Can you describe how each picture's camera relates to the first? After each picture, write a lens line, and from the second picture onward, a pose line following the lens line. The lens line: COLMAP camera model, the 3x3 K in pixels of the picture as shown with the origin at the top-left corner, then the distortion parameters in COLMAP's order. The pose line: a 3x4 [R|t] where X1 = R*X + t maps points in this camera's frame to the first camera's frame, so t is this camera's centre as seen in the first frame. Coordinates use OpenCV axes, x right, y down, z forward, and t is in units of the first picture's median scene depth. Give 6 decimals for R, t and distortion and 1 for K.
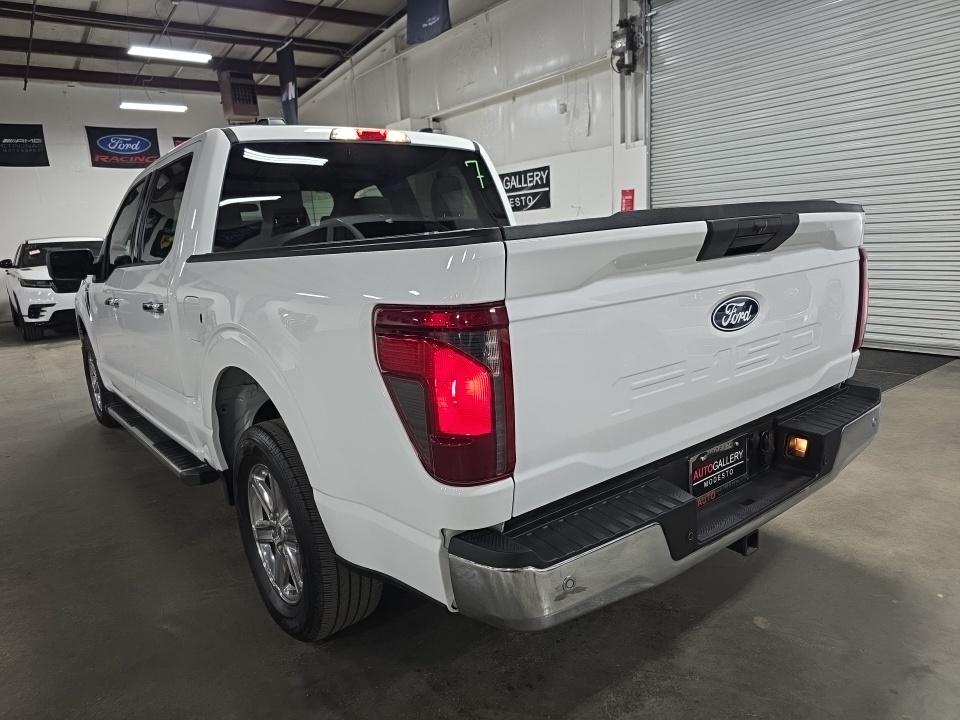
lens RADIAL K [[648.6, 0, 484.3], [0, 648.6, 360.0], [0, 0, 1]] dist [0.043785, -0.042940]
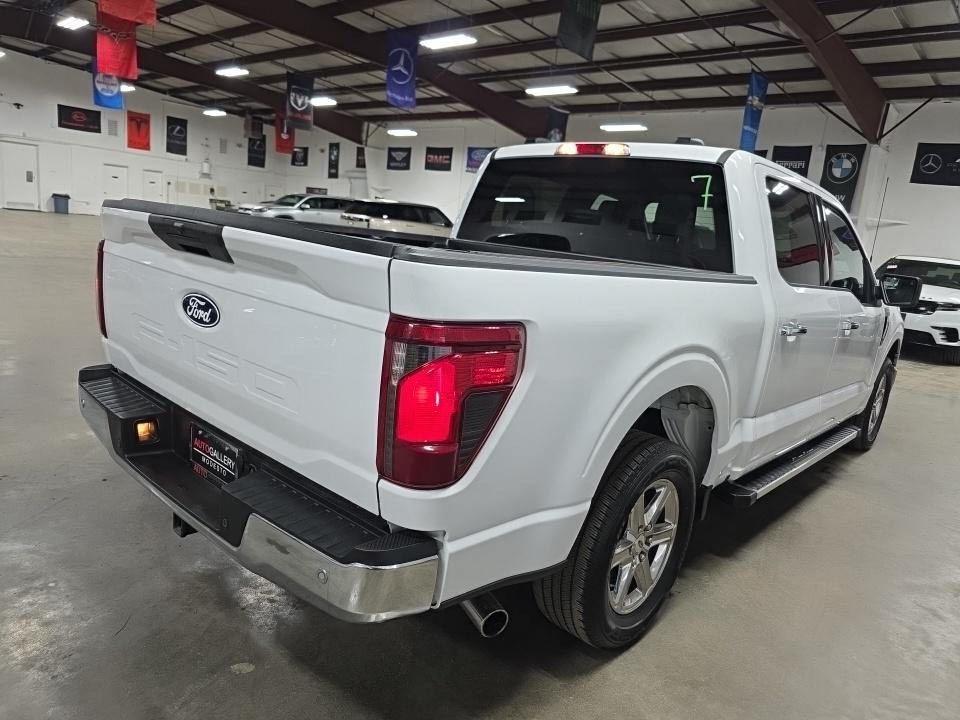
lens RADIAL K [[648.6, 0, 484.3], [0, 648.6, 360.0], [0, 0, 1]] dist [0.043785, -0.042940]
pose [[0.158266, 0.276555, -0.947876, 0.274723], [-0.304984, 0.926726, 0.219461, -0.068313], [0.939115, 0.254354, 0.231014, 0.222486]]
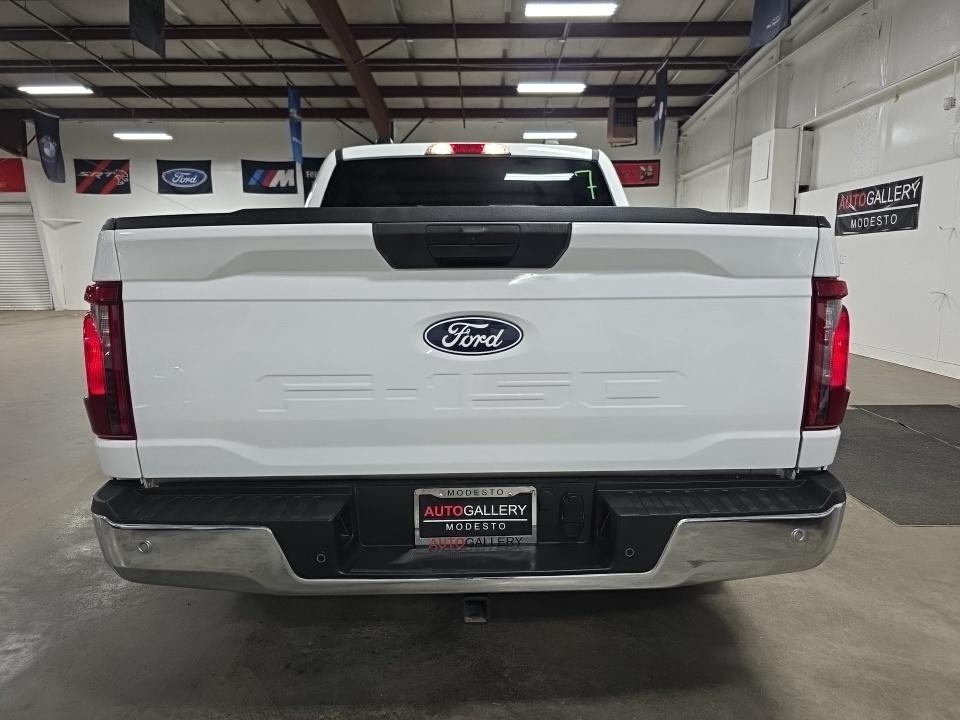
lens RADIAL K [[648.6, 0, 484.3], [0, 648.6, 360.0], [0, 0, 1]] dist [0.043785, -0.042940]
pose [[0.799354, 0.142097, -0.583816, 0.165438], [-0.158566, 0.987077, 0.023141, -0.011327], [0.579560, 0.074075, 0.811556, 0.058378]]
